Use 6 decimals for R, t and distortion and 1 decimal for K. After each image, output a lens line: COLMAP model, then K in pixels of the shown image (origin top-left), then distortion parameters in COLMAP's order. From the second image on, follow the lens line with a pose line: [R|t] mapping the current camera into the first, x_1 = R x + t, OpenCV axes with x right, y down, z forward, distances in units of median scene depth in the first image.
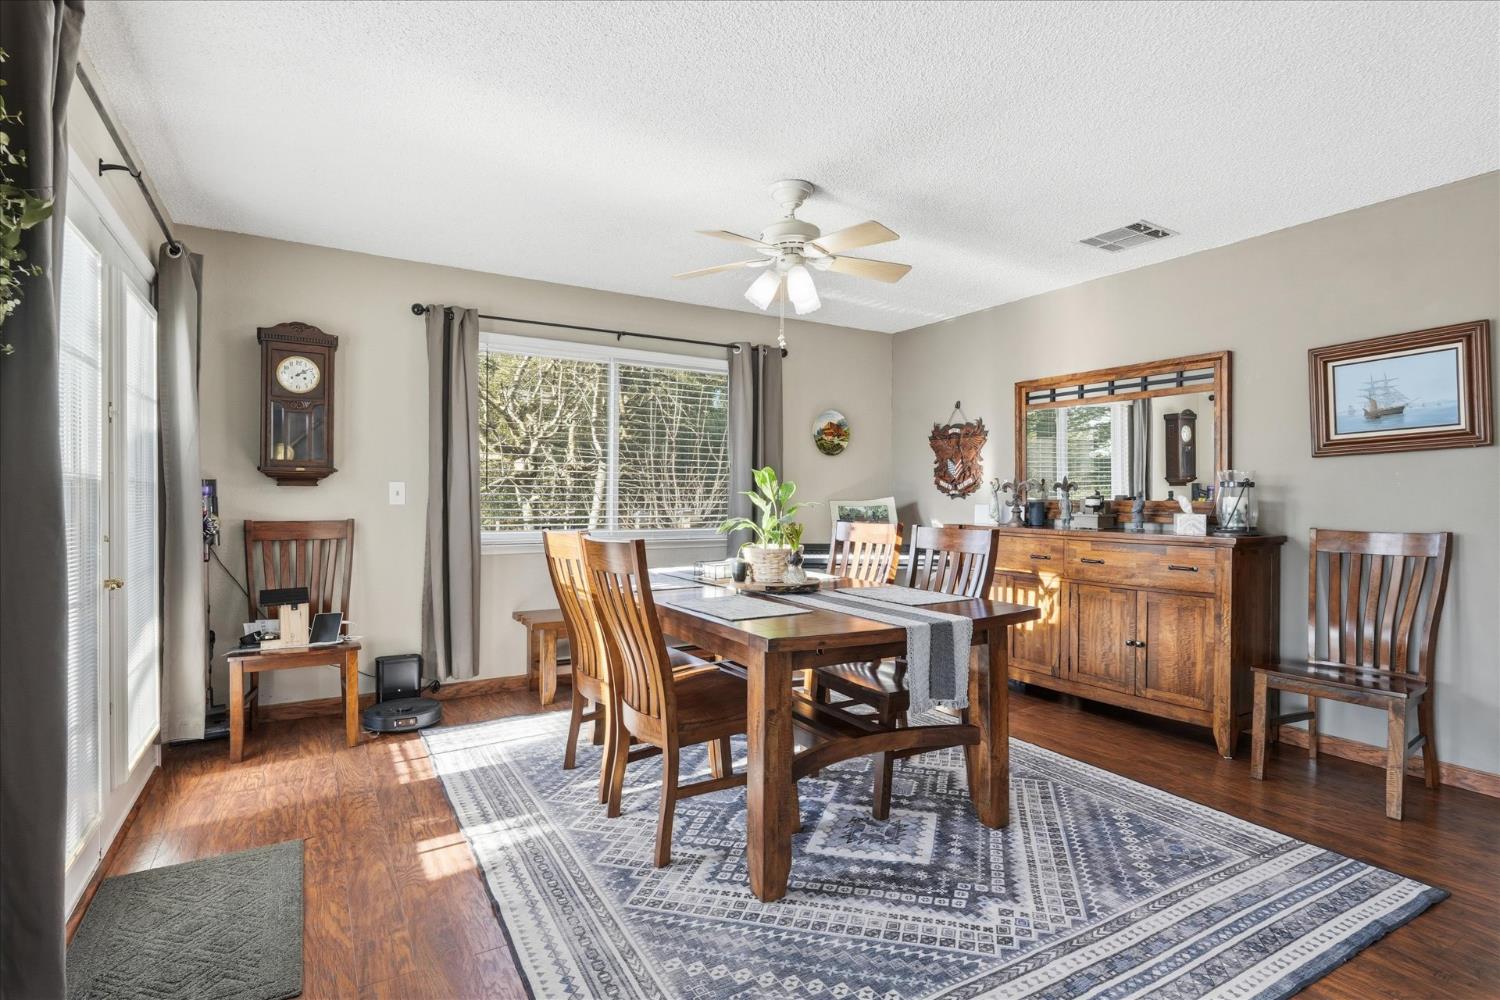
lens RADIAL K [[775.3, 0, 754.4], [0, 775.3, 500.2], [0, 0, 1]] dist [-0.005038, -0.002093]
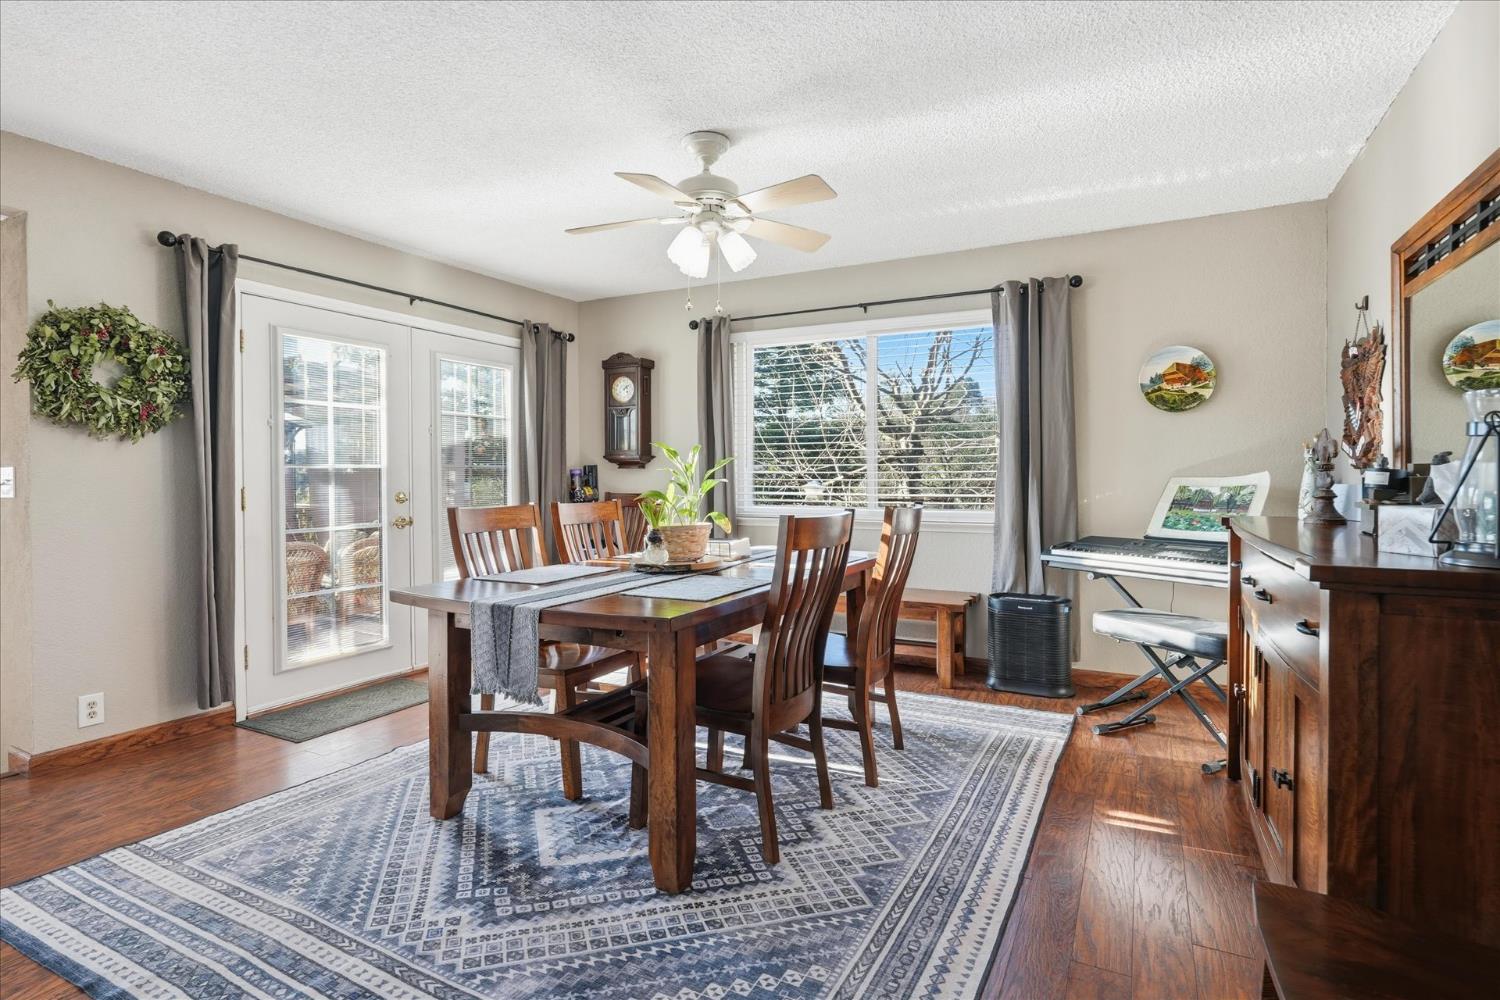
lens RADIAL K [[775.3, 0, 751.3], [0, 775.3, 492.2], [0, 0, 1]] dist [-0.005038, -0.002093]
pose [[0.490886, 0.013160, -0.871125, 1.088232], [0.001660, 0.999870, 0.016040, 0.003855], [0.871222, -0.009320, 0.490800, 0.720575]]
